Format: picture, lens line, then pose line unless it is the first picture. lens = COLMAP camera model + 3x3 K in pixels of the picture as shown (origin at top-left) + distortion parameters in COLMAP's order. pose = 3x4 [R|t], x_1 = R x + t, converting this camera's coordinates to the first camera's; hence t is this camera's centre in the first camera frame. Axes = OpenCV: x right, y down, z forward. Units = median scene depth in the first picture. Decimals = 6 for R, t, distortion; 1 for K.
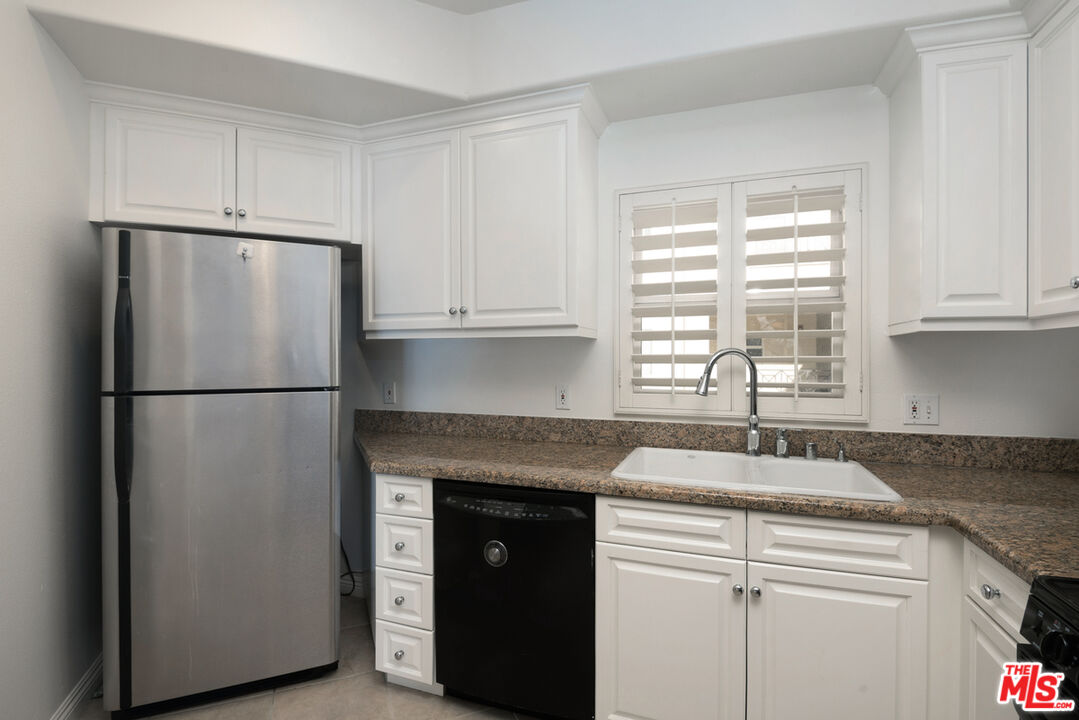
lens RADIAL K [[497.9, 0, 542.8], [0, 497.9, 361.5], [0, 0, 1]] dist [-0.000019, -0.020479]
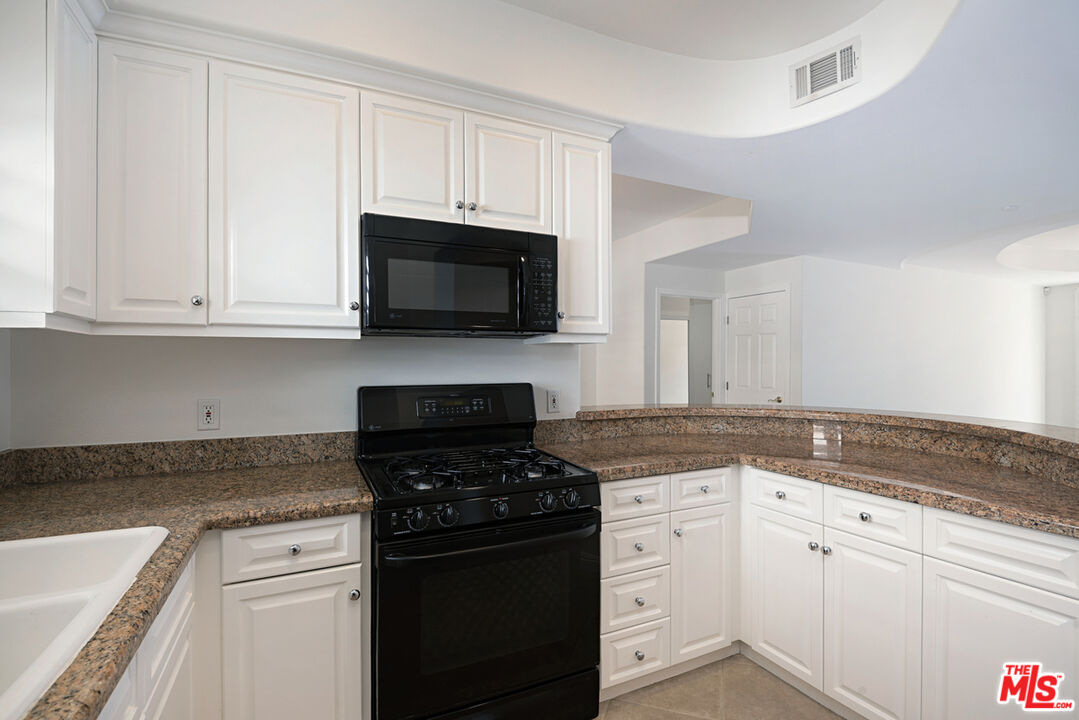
lens RADIAL K [[497.9, 0, 542.8], [0, 497.9, 361.5], [0, 0, 1]] dist [-0.000019, -0.020479]
pose [[0.693489, 0.000335, 0.720467, -0.351889], [0.009285, 0.999913, -0.009402, -0.000481], [-0.720408, 0.013210, 0.693425, 0.130353]]
